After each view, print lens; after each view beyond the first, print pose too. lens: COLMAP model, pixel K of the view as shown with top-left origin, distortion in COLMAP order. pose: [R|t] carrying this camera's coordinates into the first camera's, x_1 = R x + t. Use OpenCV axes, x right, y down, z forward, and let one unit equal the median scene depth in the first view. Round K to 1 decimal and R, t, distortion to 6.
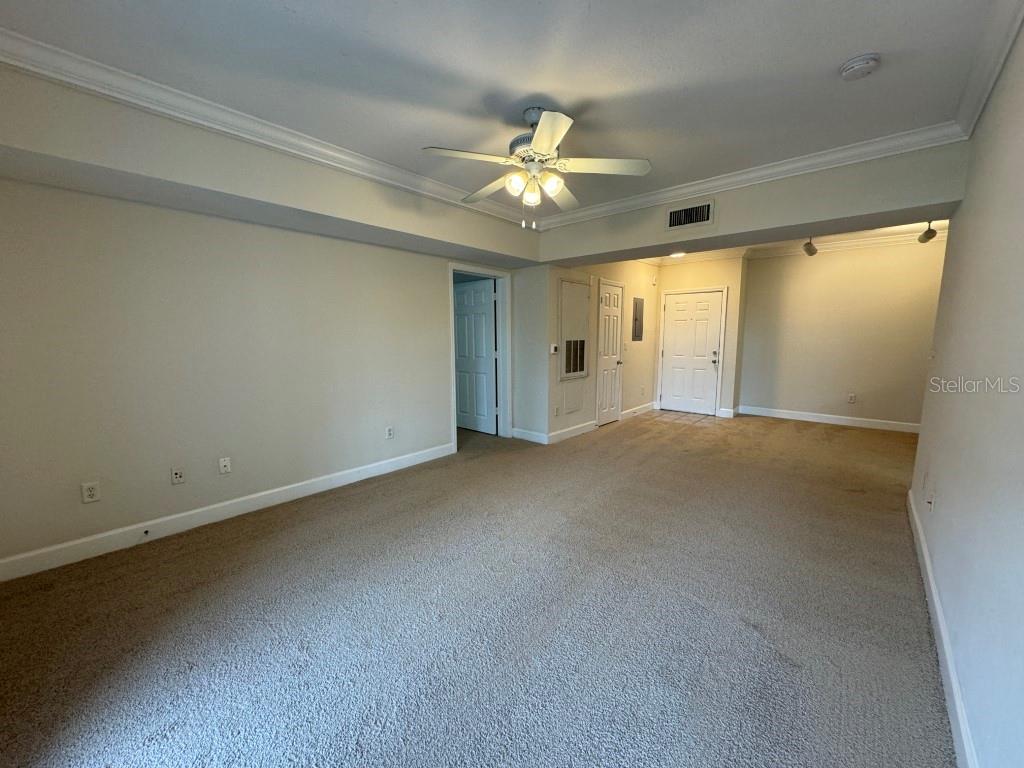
lens RADIAL K [[408.0, 0, 514.1], [0, 408.0, 384.5], [0, 0, 1]] dist [-0.000489, 0.000393]
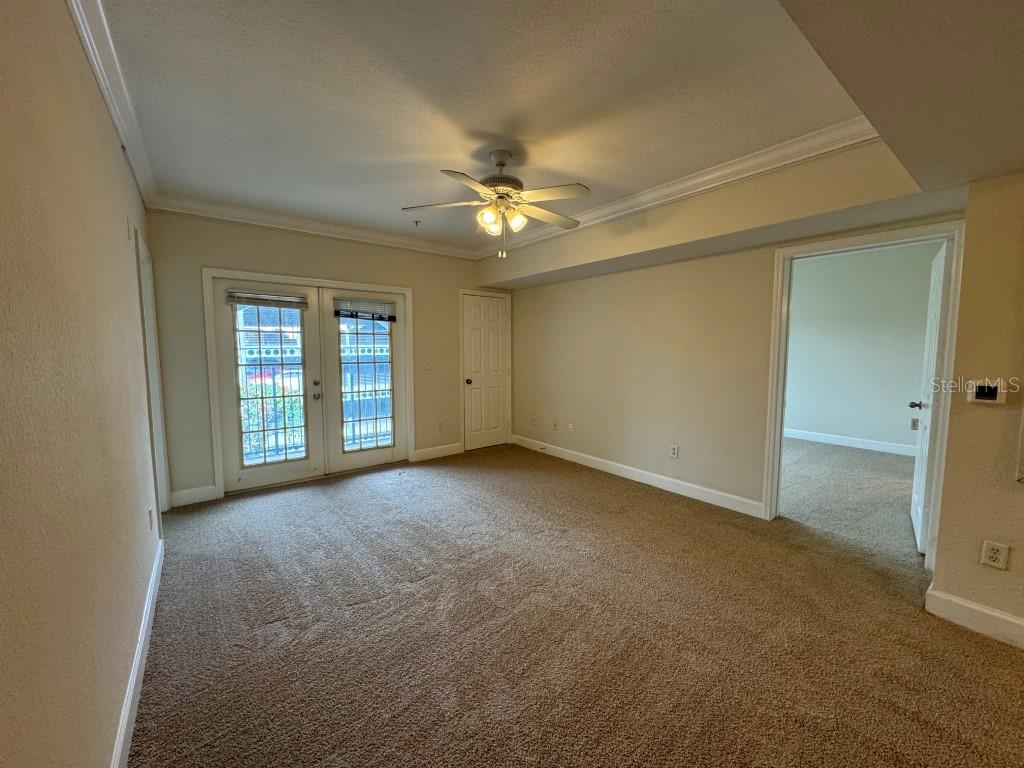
lens RADIAL K [[408.0, 0, 510.7], [0, 408.0, 383.8], [0, 0, 1]] dist [-0.000489, 0.000393]
pose [[-0.194866, 0.089414, -0.976746, 0.531028], [-0.119809, 0.986209, 0.114183, -0.078981], [0.973485, 0.139273, -0.181467, 0.585190]]
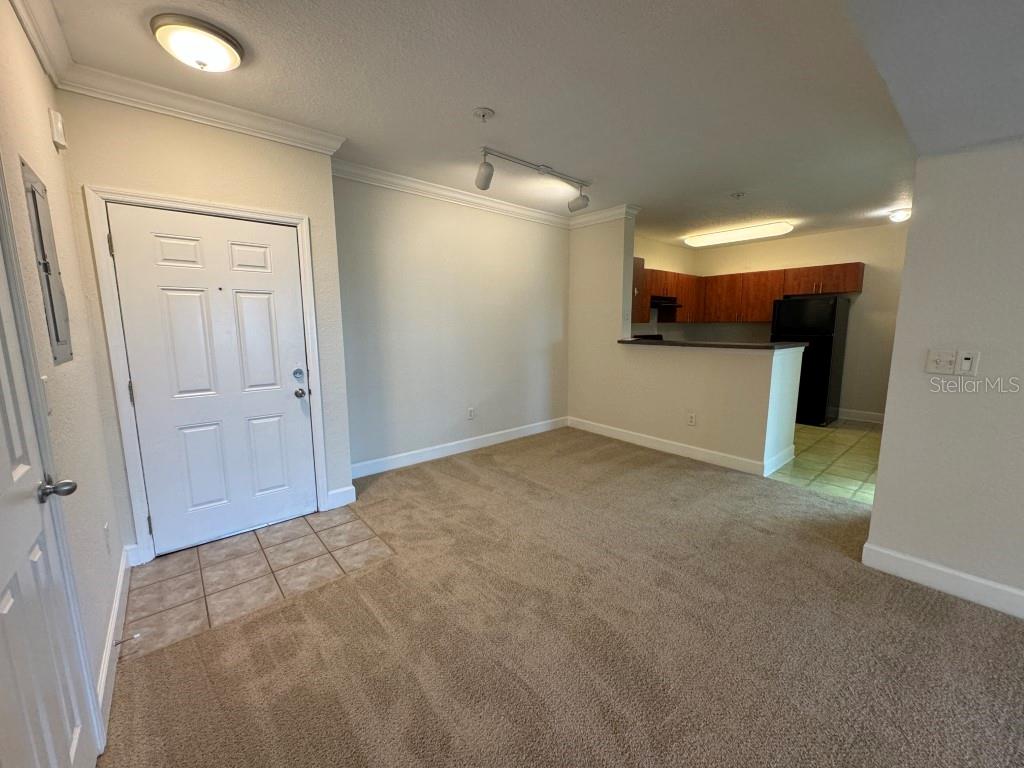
lens RADIAL K [[408.0, 0, 507.7], [0, 408.0, 384.0], [0, 0, 1]] dist [-0.000489, 0.000393]
pose [[0.156492, -0.145606, 0.976888, 0.138171], [0.131572, 0.983332, 0.125489, -0.113848], [-0.978877, 0.108893, 0.173041, 0.895618]]
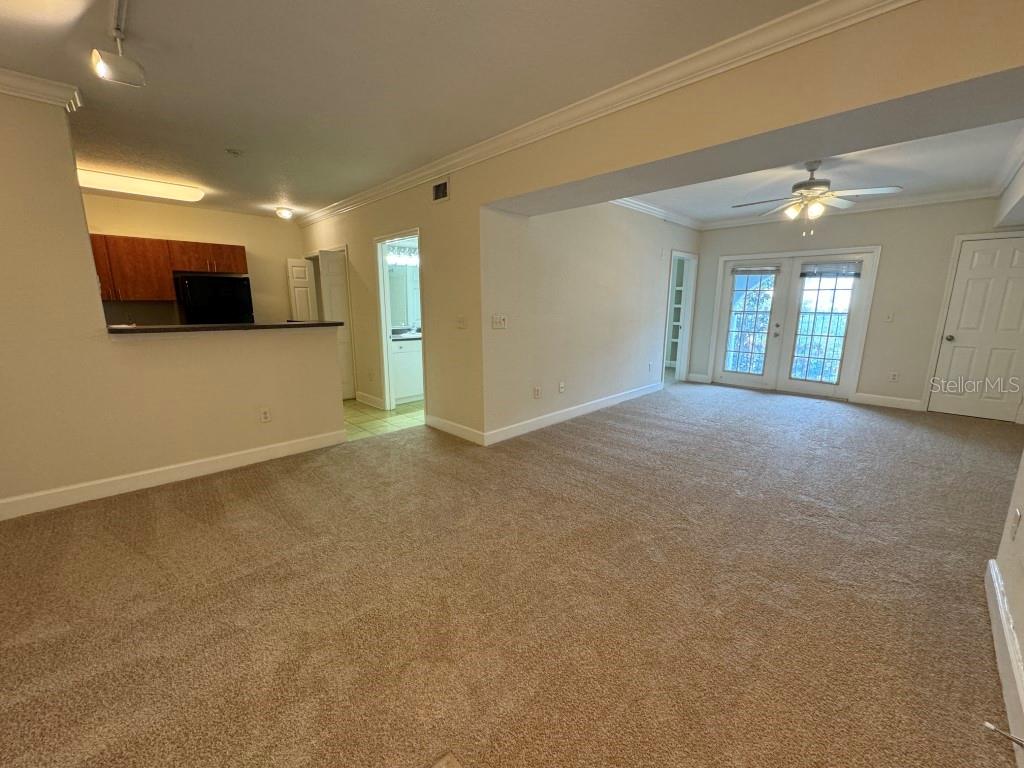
lens RADIAL K [[408.0, 0, 512.2], [0, 408.0, 385.1], [0, 0, 1]] dist [-0.000489, 0.000393]
pose [[-0.997751, -0.014779, 0.065382, 0.499088], [0.006781, 0.948134, 0.317800, -0.157826], [-0.066687, 0.317529, -0.945901, 1.277264]]
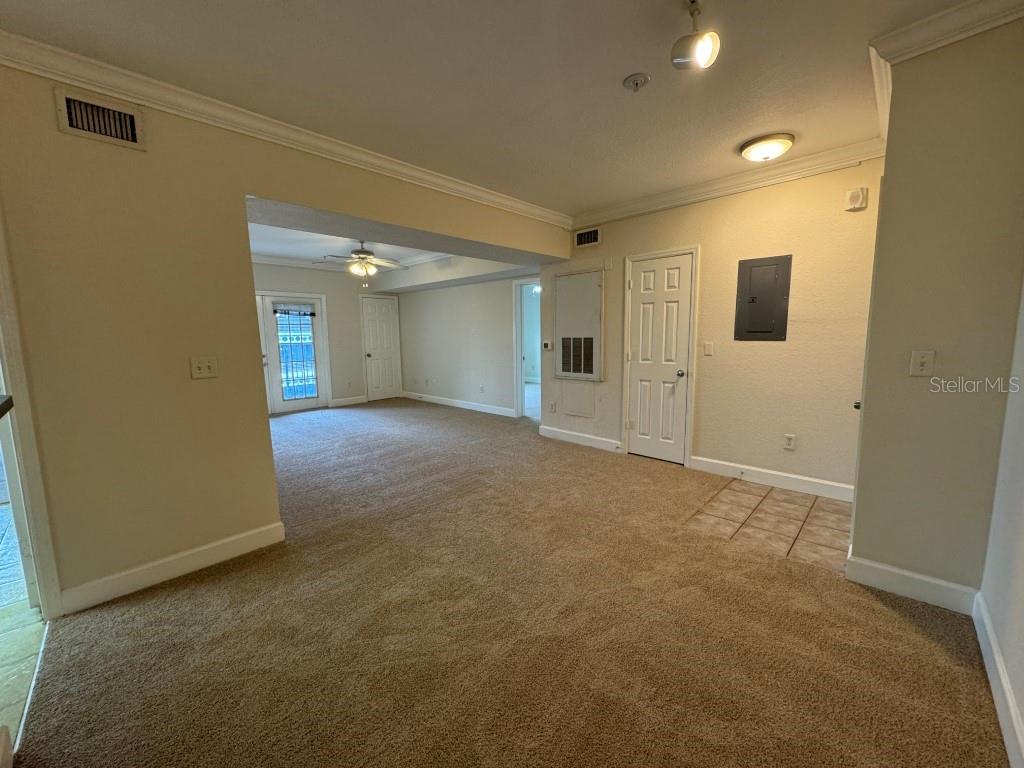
lens RADIAL K [[408.0, 0, 512.2], [0, 408.0, 384.3], [0, 0, 1]] dist [-0.000489, 0.000393]
pose [[-0.048709, 0.126290, -0.990797, 1.064031], [-0.108920, 0.985387, 0.130955, -0.108022], [0.992856, 0.114297, -0.034242, 0.896464]]
